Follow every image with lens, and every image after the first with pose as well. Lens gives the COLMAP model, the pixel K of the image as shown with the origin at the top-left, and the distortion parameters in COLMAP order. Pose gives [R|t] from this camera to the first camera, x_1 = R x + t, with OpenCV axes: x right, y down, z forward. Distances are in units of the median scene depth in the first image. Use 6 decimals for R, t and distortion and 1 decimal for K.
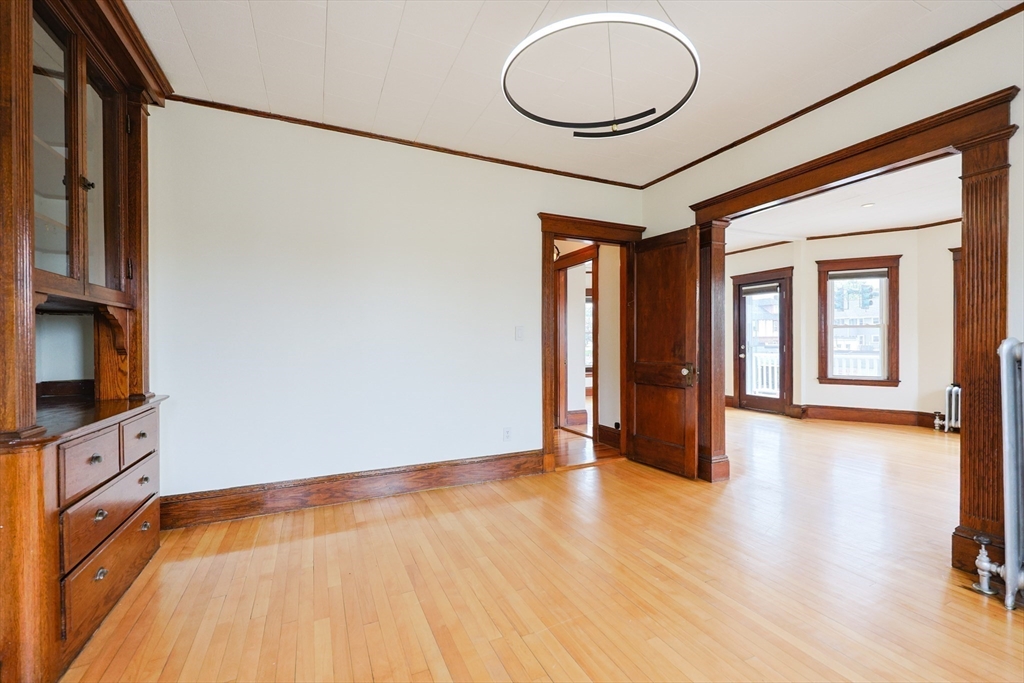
lens RADIAL K [[438.8, 0, 514.1], [0, 438.8, 341.2], [0, 0, 1]] dist [-0.003070, 0.000699]
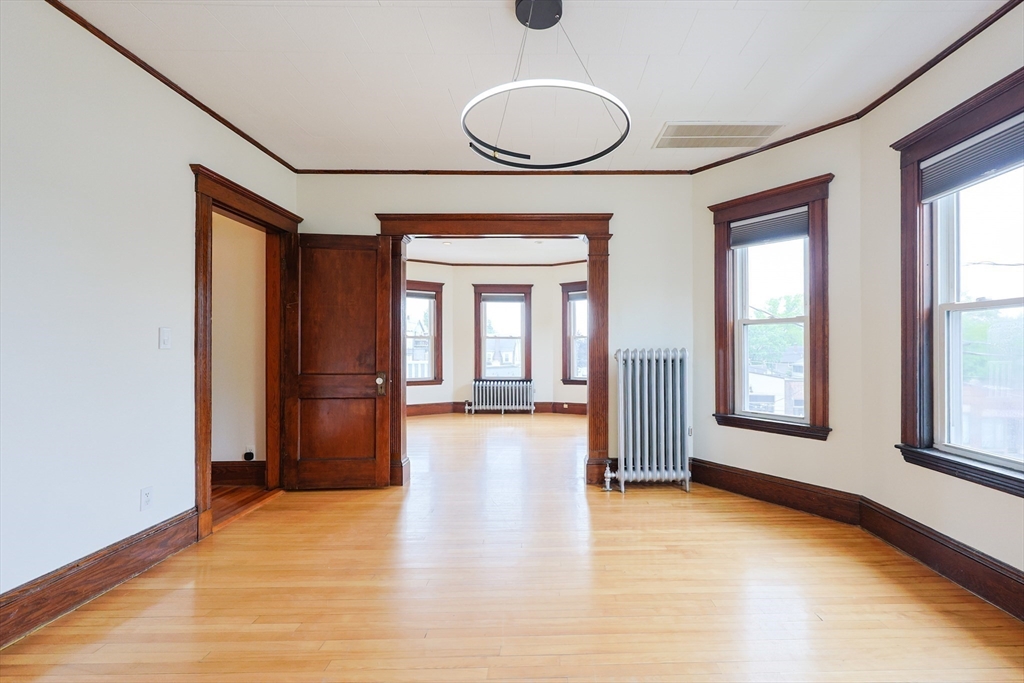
lens RADIAL K [[470.7, 0, 537.2], [0, 470.7, 342.9], [0, 0, 1]] dist [0.005648, 0.001234]
pose [[0.440715, 0.012601, 0.897559, -0.364812], [-0.002338, 0.999914, -0.012890, -0.002683], [-0.897644, 0.003582, 0.440706, 0.188032]]
